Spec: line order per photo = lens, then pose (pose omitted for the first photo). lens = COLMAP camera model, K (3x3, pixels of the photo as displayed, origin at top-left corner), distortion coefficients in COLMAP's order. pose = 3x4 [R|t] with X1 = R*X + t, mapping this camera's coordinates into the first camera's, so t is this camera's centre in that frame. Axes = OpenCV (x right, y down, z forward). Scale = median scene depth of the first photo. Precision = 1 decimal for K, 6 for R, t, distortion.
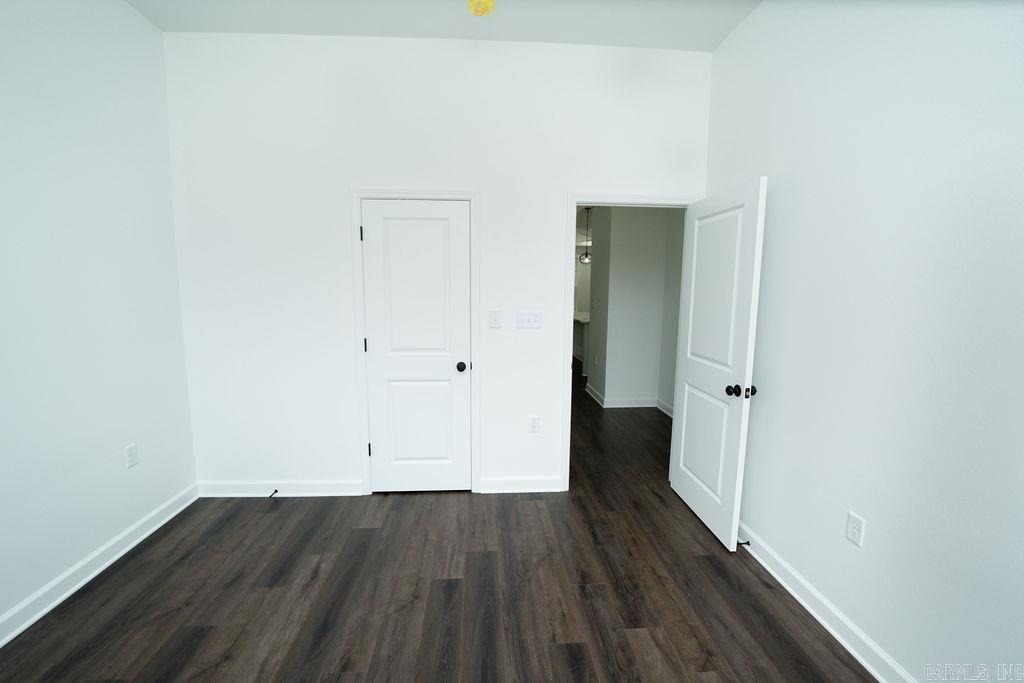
lens RADIAL K [[433.3, 0, 508.6], [0, 433.3, 344.9], [0, 0, 1]] dist [-0.028511, 0.004885]
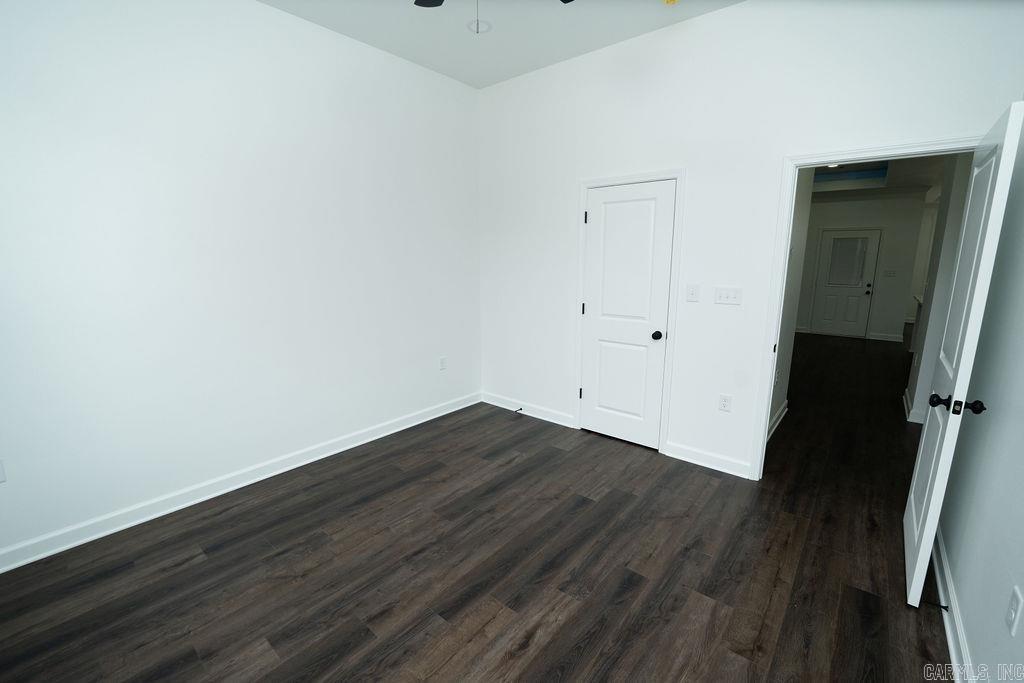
lens RADIAL K [[433.3, 0, 508.6], [0, 433.3, 344.9], [0, 0, 1]] dist [-0.028511, 0.004885]
pose [[0.719395, 0.129130, -0.682493, 0.462241], [-0.084547, 0.991541, 0.098485, -0.000916], [0.689437, -0.013147, 0.724227, -0.056473]]
